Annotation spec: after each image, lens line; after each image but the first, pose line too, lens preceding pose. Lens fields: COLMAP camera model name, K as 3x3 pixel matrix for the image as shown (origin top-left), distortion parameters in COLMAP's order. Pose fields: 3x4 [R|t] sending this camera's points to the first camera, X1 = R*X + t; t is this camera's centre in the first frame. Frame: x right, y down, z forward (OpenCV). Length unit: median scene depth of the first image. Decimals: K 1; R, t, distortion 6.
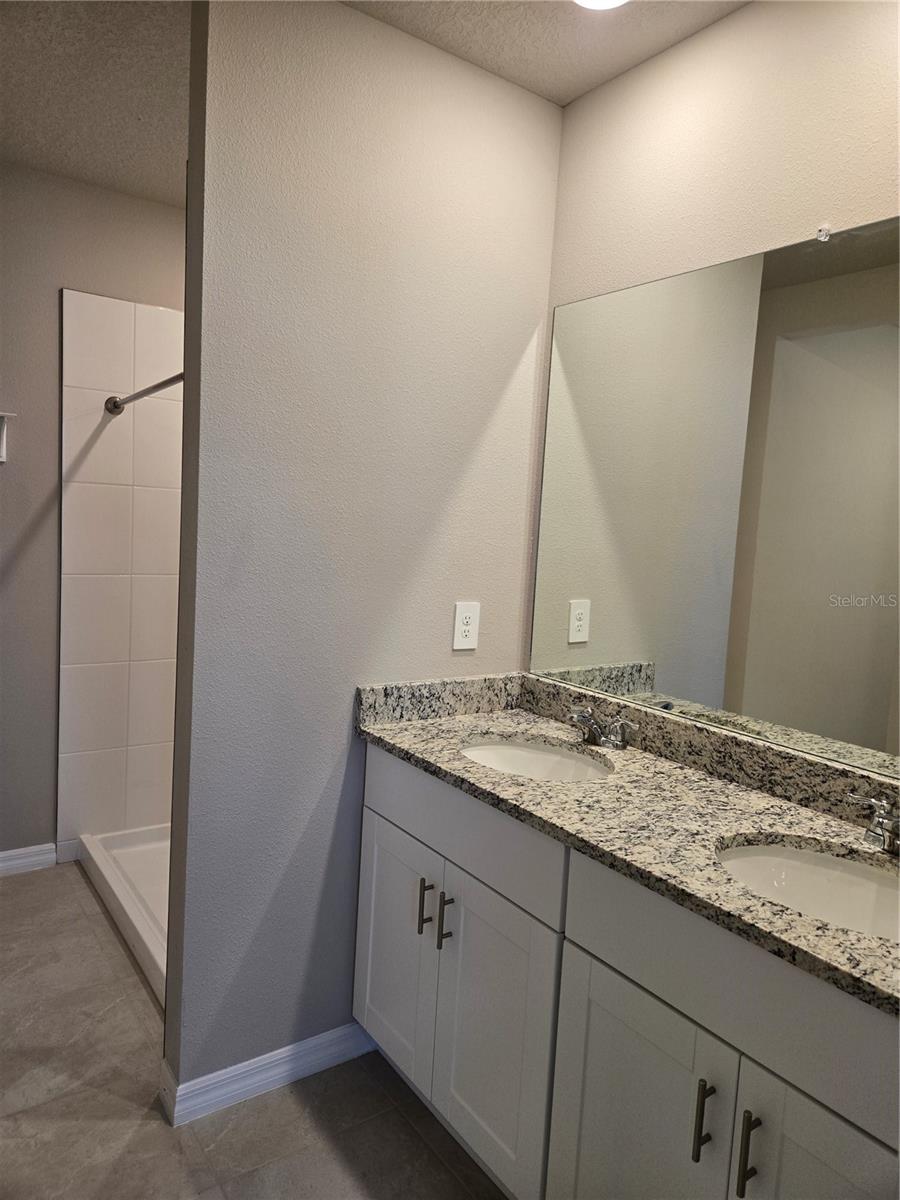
lens RADIAL K [[797.2, 0, 454.8], [0, 797.2, 595.5], [0, 0, 1]] dist [0.054906, -0.041921]
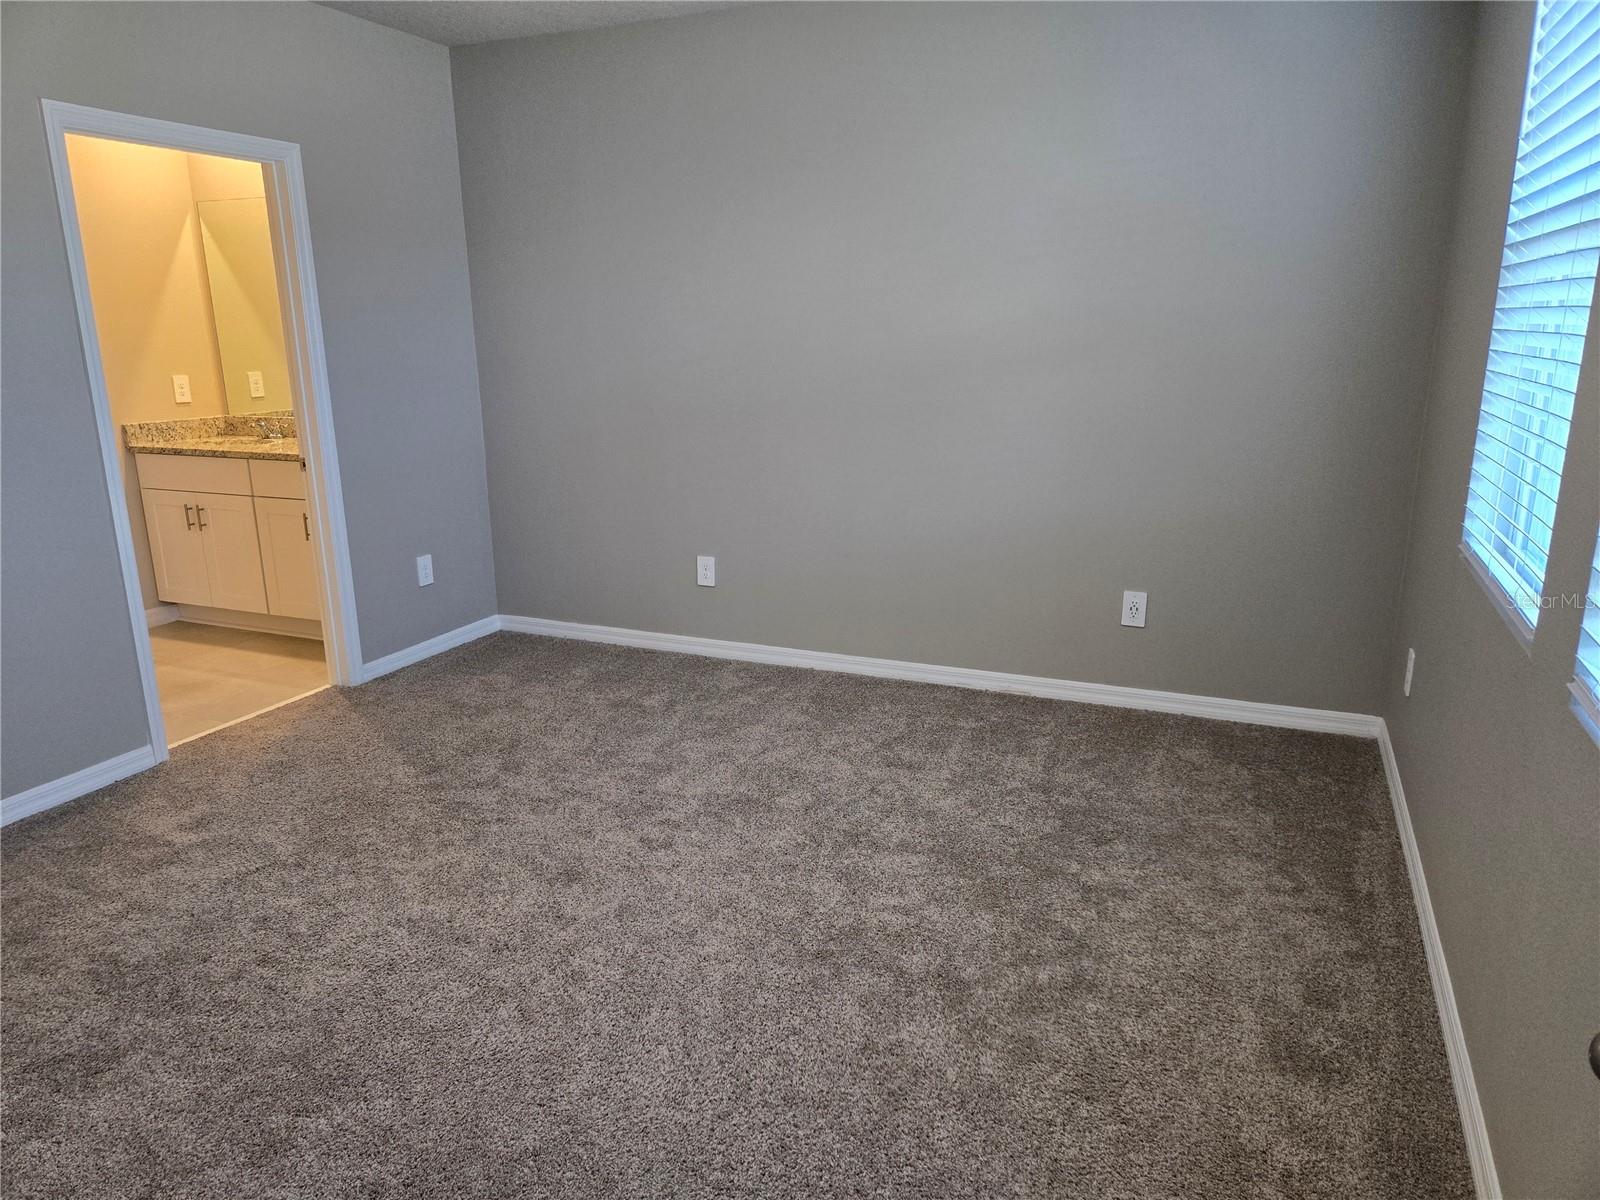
lens RADIAL K [[1062.9, 0, 808.2], [0, 1062.9, 596.0], [0, 0, 1]] dist [0.054906, -0.041921]
pose [[0.850720, -0.194447, 0.488329, -0.064070], [0.112592, 0.974906, 0.192047, 0.190547], [-0.513418, -0.108396, 0.851265, -1.911759]]
